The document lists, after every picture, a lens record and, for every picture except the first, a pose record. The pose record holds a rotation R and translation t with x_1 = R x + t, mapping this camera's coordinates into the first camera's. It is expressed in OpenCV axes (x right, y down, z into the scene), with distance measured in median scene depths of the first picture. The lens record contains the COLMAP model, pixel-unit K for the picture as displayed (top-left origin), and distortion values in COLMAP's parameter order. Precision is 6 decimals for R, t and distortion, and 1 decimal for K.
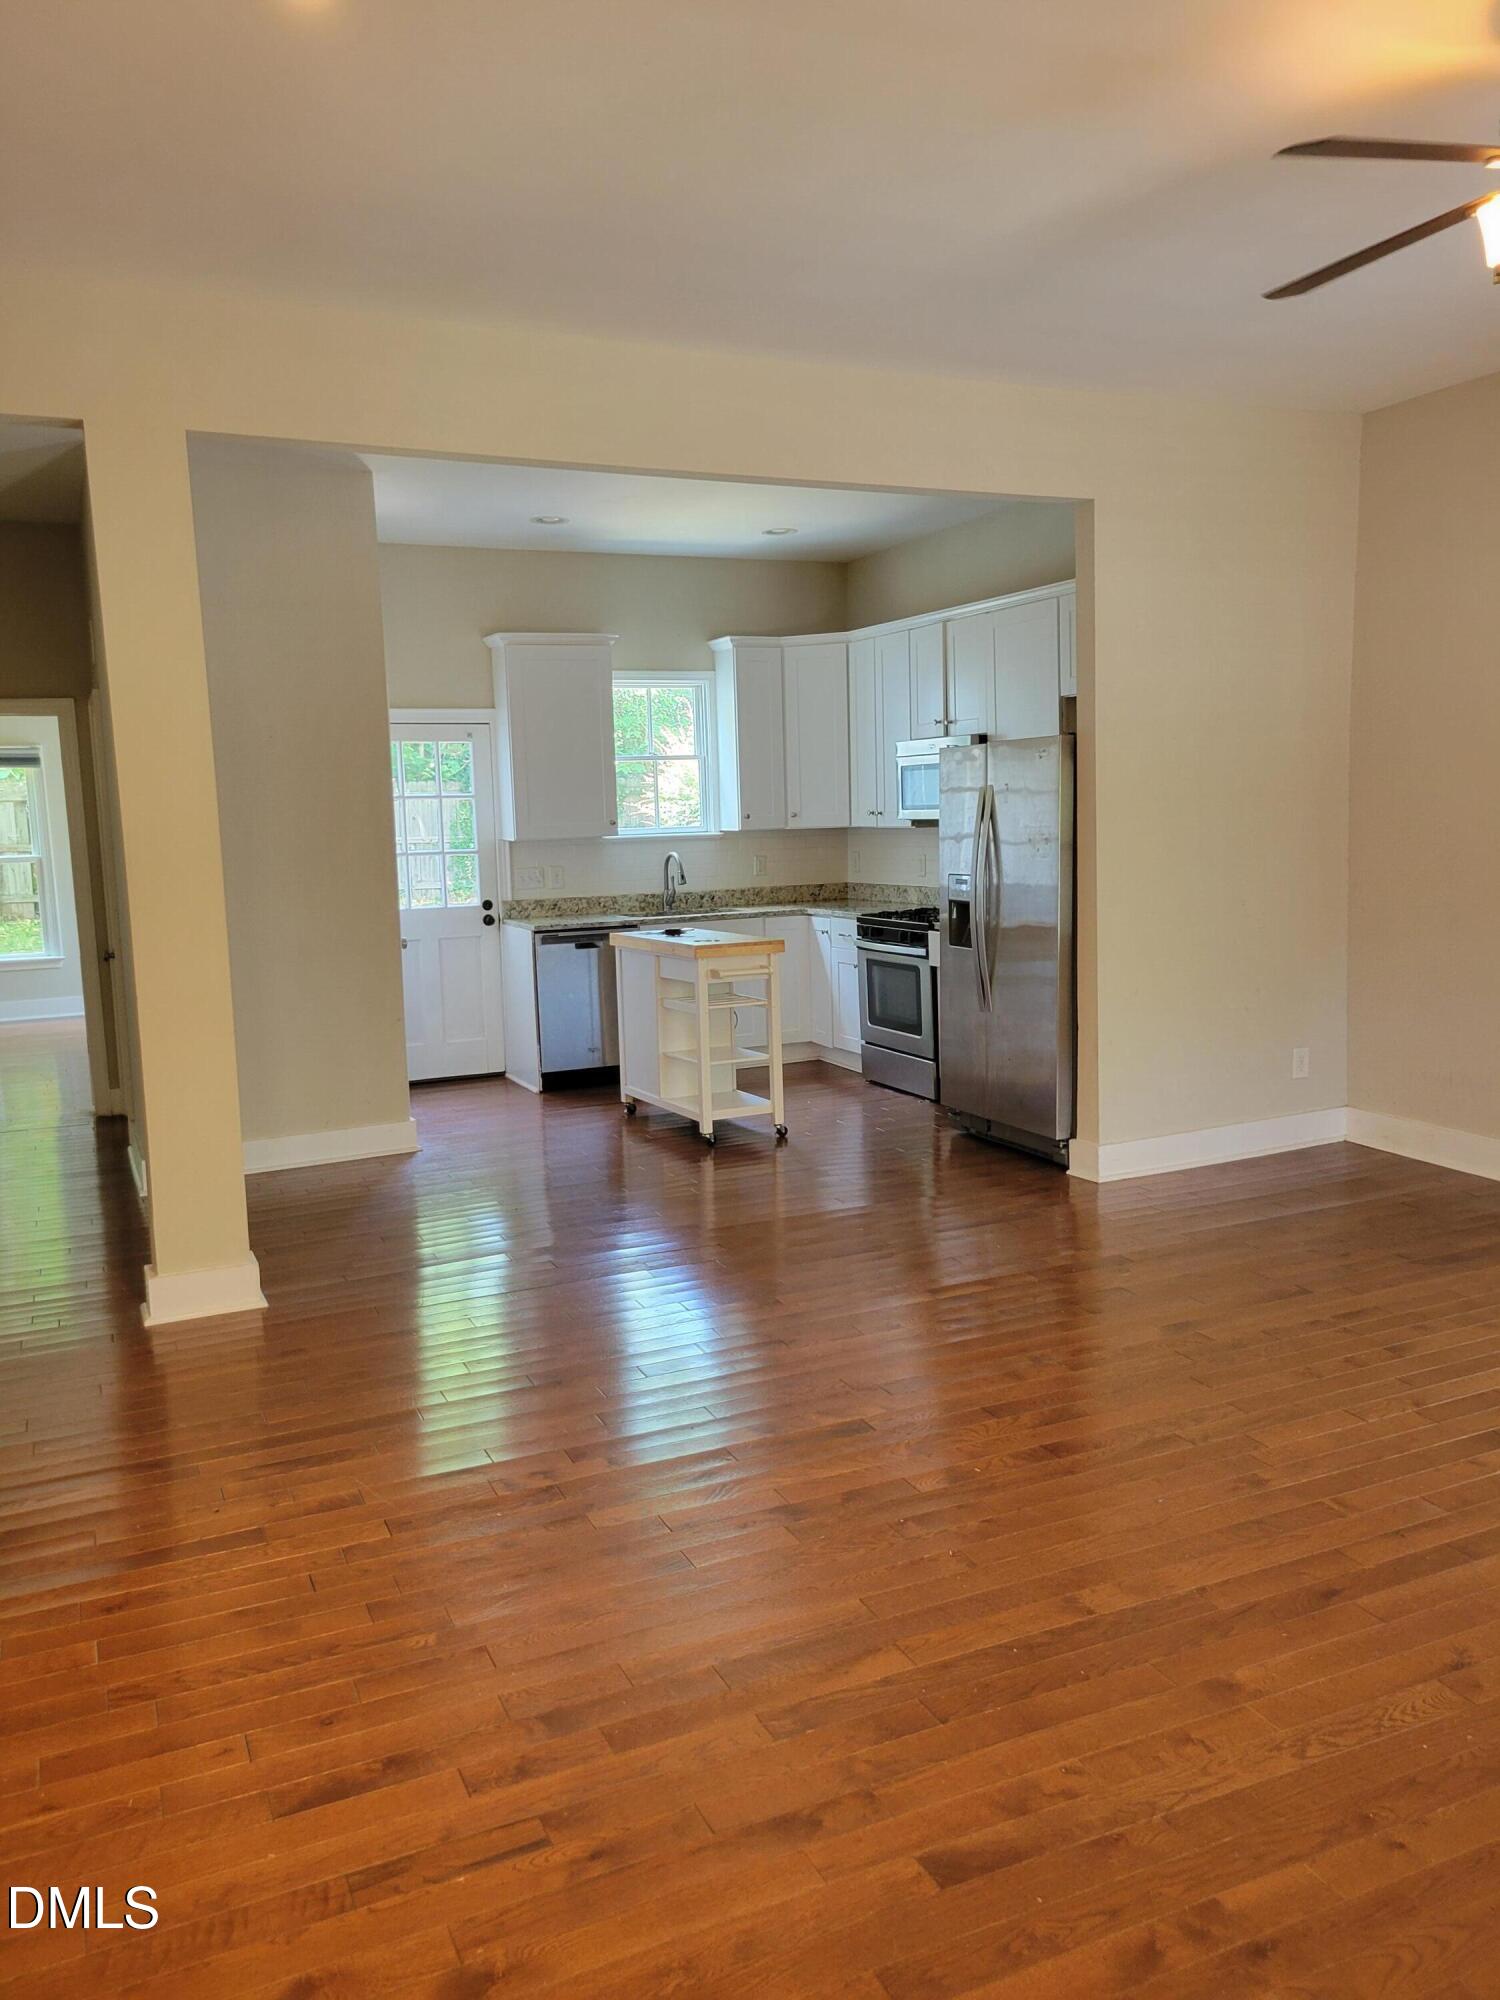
lens RADIAL K [[1483.6, 0, 749.9], [0, 1483.6, 1008.2], [0, 0, 1]] dist [0.026748, -0.028623]
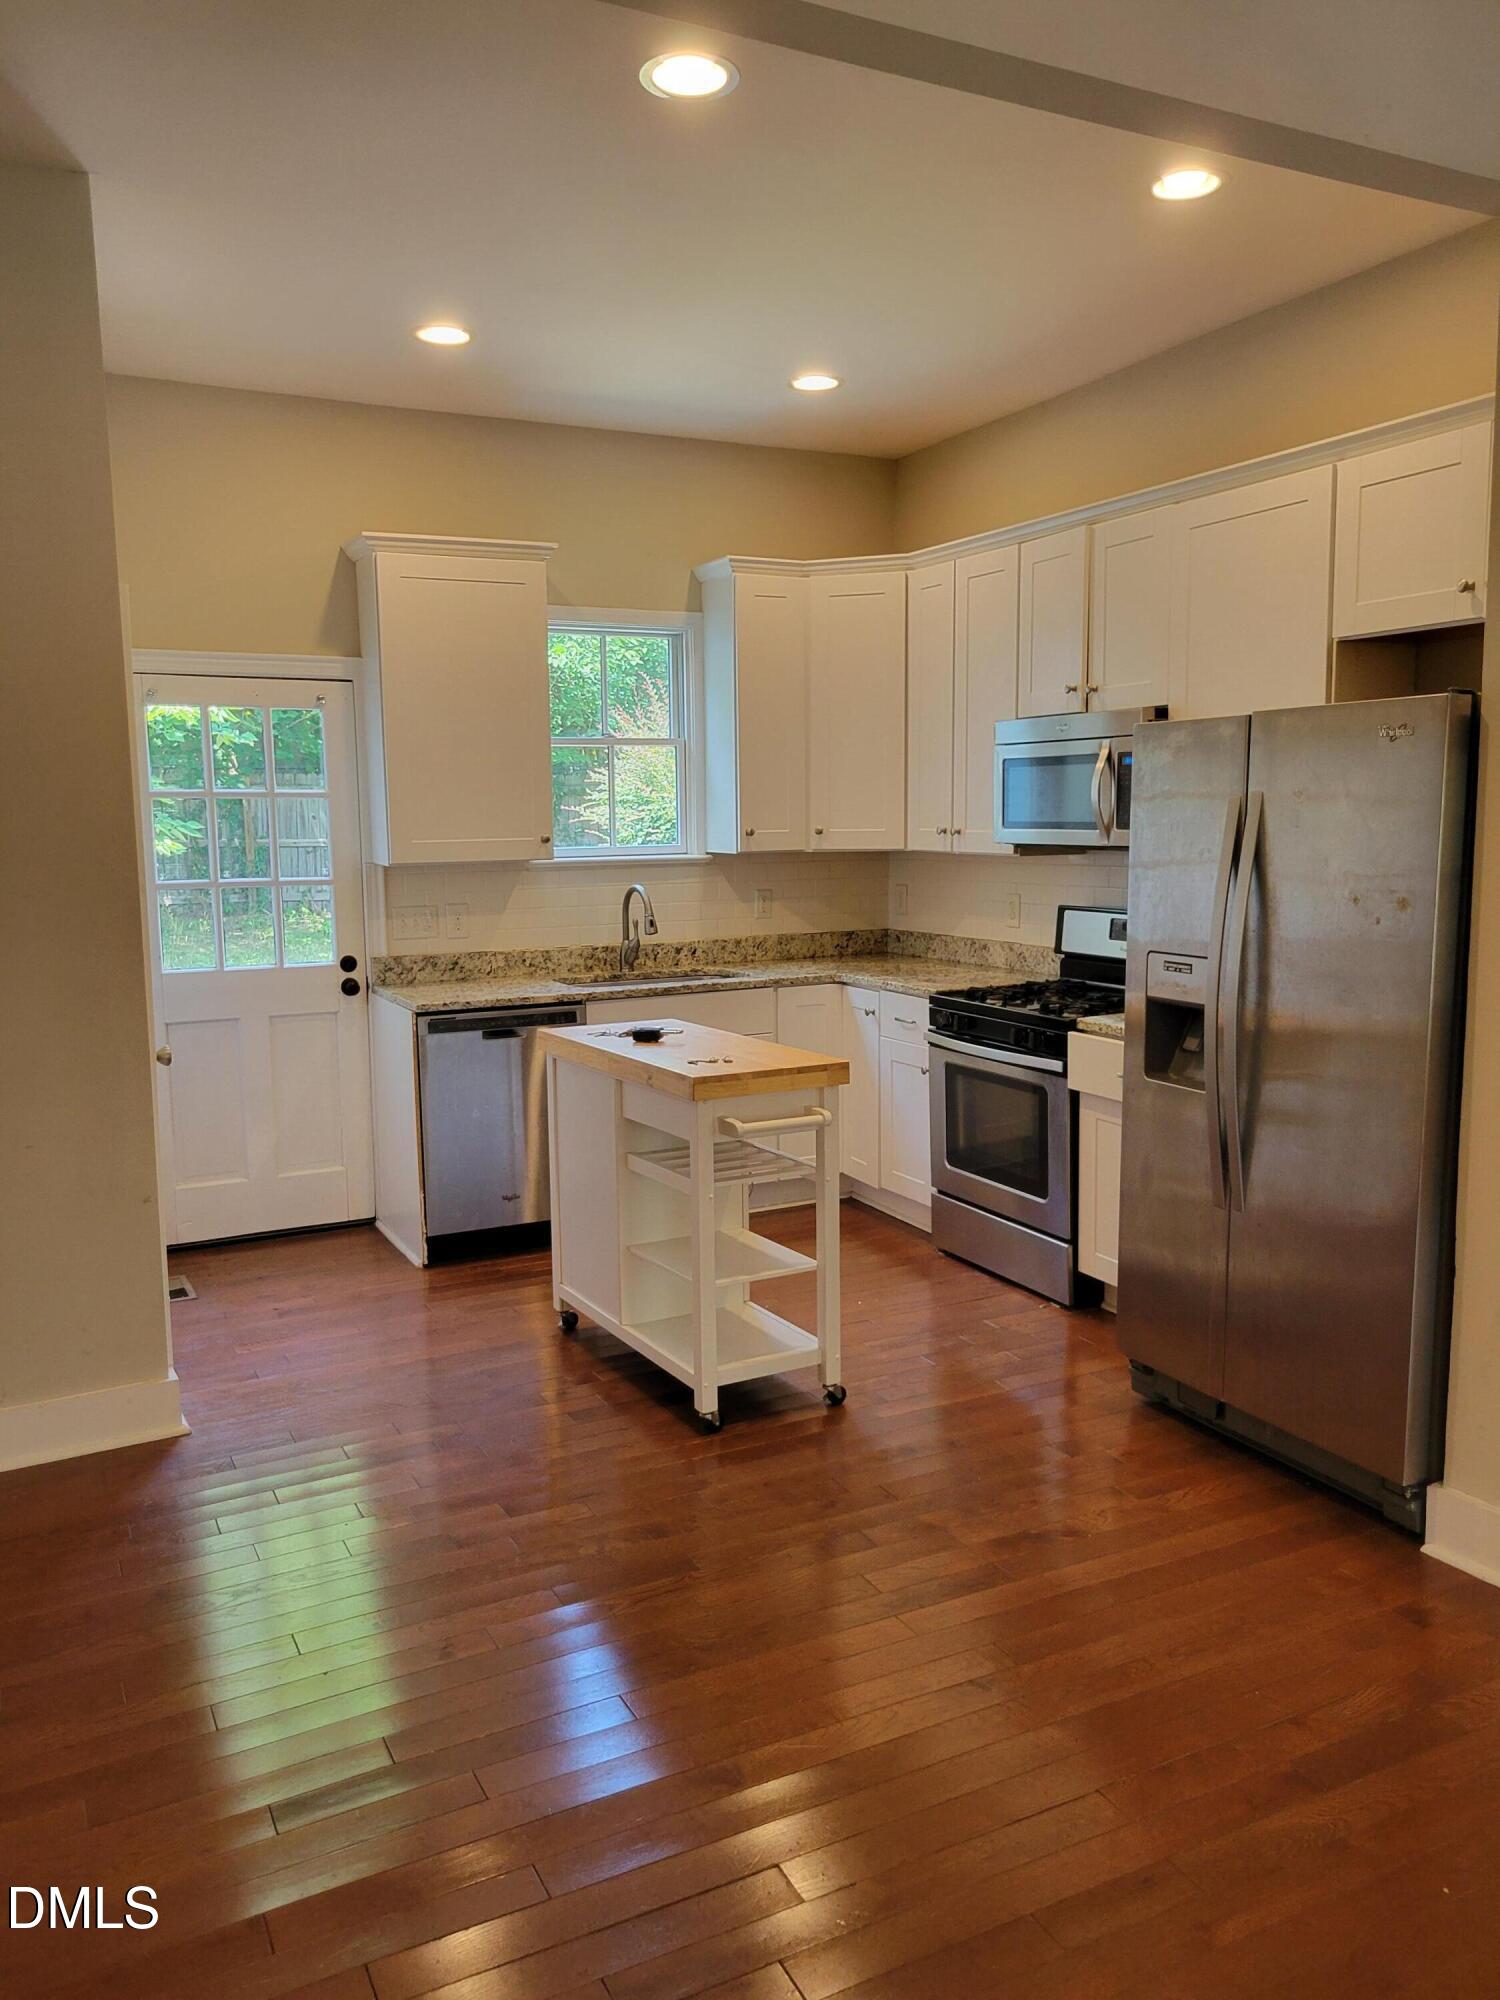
lens RADIAL K [[1483.6, 0, 764.7], [0, 1483.6, 1003.7], [0, 0, 1]] dist [0.026748, -0.028623]
pose [[0.998624, 0.010091, 0.051454, -0.030755], [-0.009894, 0.999943, -0.004078, -0.054006], [-0.051492, 0.003564, 0.998667, 0.364225]]
